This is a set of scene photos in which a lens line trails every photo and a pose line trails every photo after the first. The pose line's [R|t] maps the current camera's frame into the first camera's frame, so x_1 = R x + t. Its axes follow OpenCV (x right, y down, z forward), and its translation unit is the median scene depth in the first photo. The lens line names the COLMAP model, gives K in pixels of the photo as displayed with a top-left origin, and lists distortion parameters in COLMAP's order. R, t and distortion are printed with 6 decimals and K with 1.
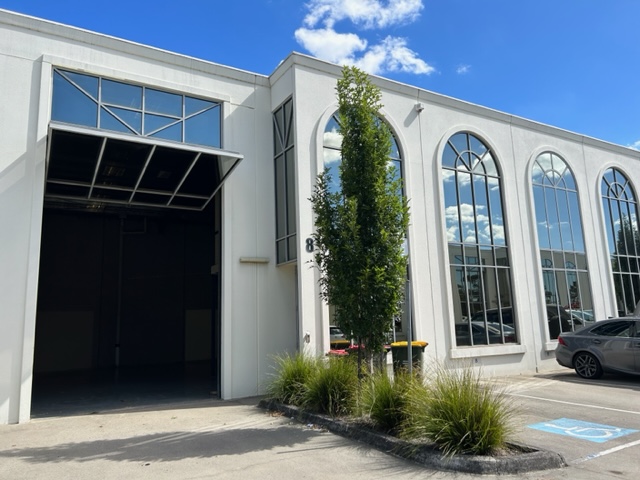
lens RADIAL K [[431.5, 0, 320.0], [0, 431.5, 240.0], [0, 0, 1]] dist [-0.002979, -0.004539]
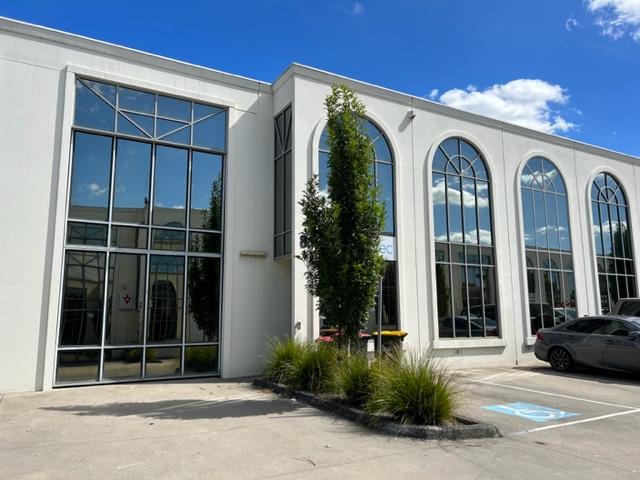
lens RADIAL K [[431.5, 0, 320.0], [0, 431.5, 240.0], [0, 0, 1]] dist [-0.002979, -0.004539]
pose [[0.999317, 0.025669, -0.026589, 0.047586], [-0.025163, 0.999499, 0.019224, -0.013704], [0.027069, -0.018542, 0.999462, -0.097298]]
